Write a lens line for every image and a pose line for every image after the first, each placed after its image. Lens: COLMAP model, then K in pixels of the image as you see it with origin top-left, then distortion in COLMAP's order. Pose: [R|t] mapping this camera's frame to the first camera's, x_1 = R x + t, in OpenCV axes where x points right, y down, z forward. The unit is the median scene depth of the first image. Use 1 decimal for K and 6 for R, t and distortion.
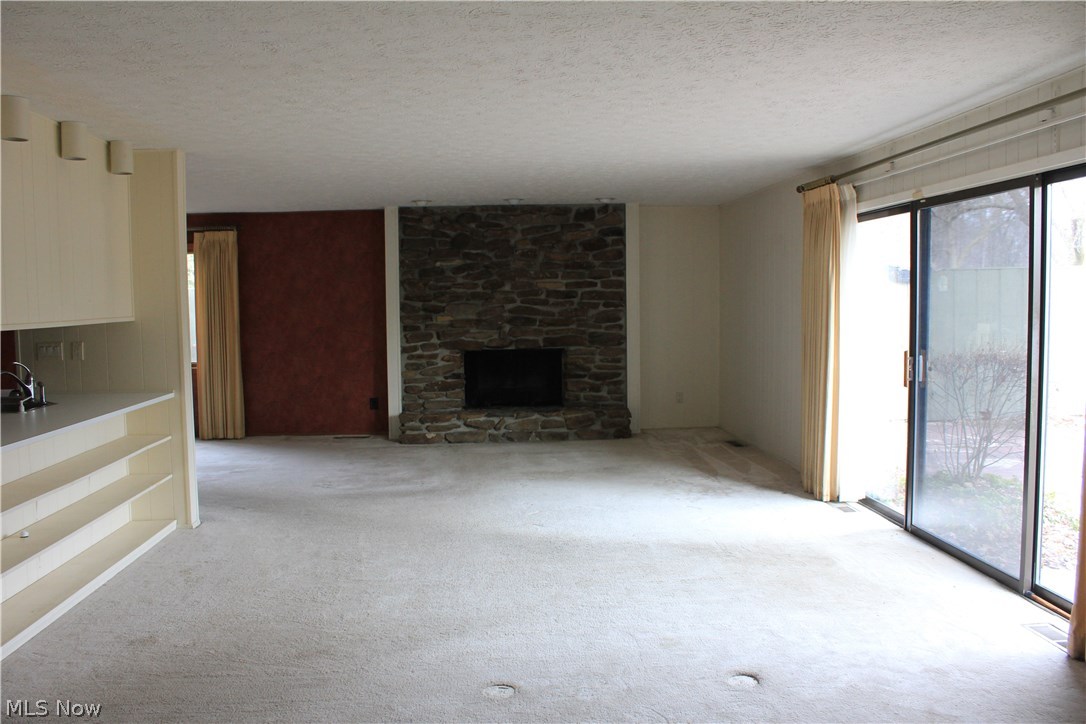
lens RADIAL K [[895.4, 0, 547.8], [0, 895.4, 363.1], [0, 0, 1]] dist [-0.168544, 0.157355]
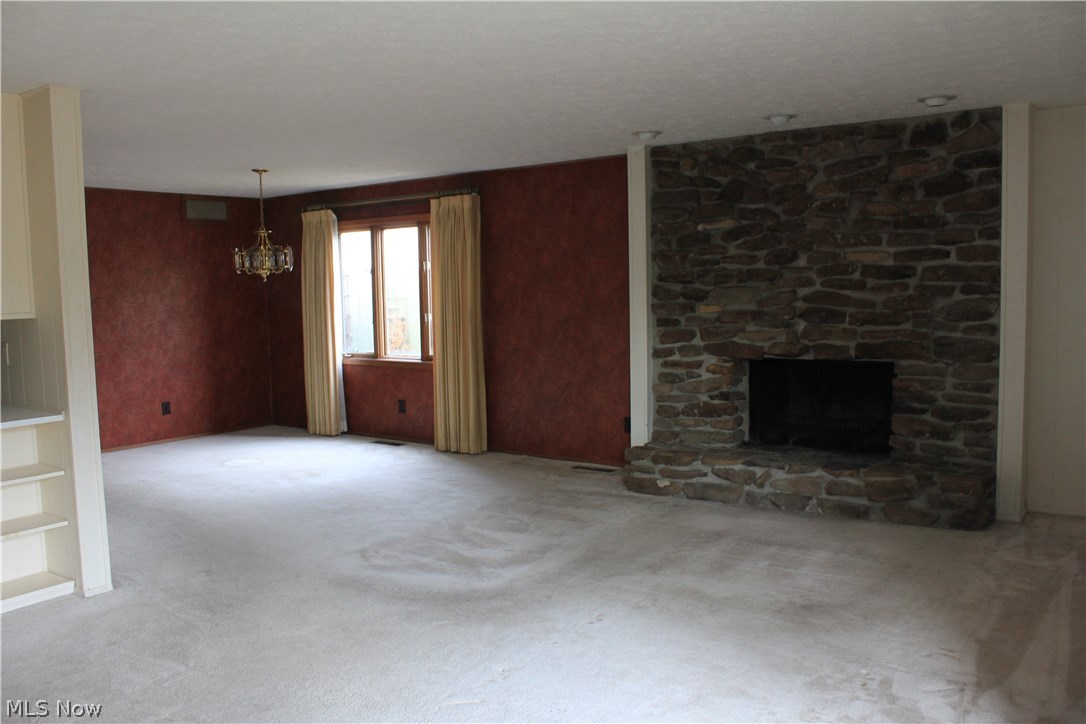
lens RADIAL K [[895.4, 0, 547.8], [0, 895.4, 363.1], [0, 0, 1]] dist [-0.168544, 0.157355]
pose [[0.777813, 0.051157, -0.626410, 0.208203], [-0.033469, 0.998639, 0.039997, -0.031990], [0.627604, -0.010145, 0.778467, 0.405442]]
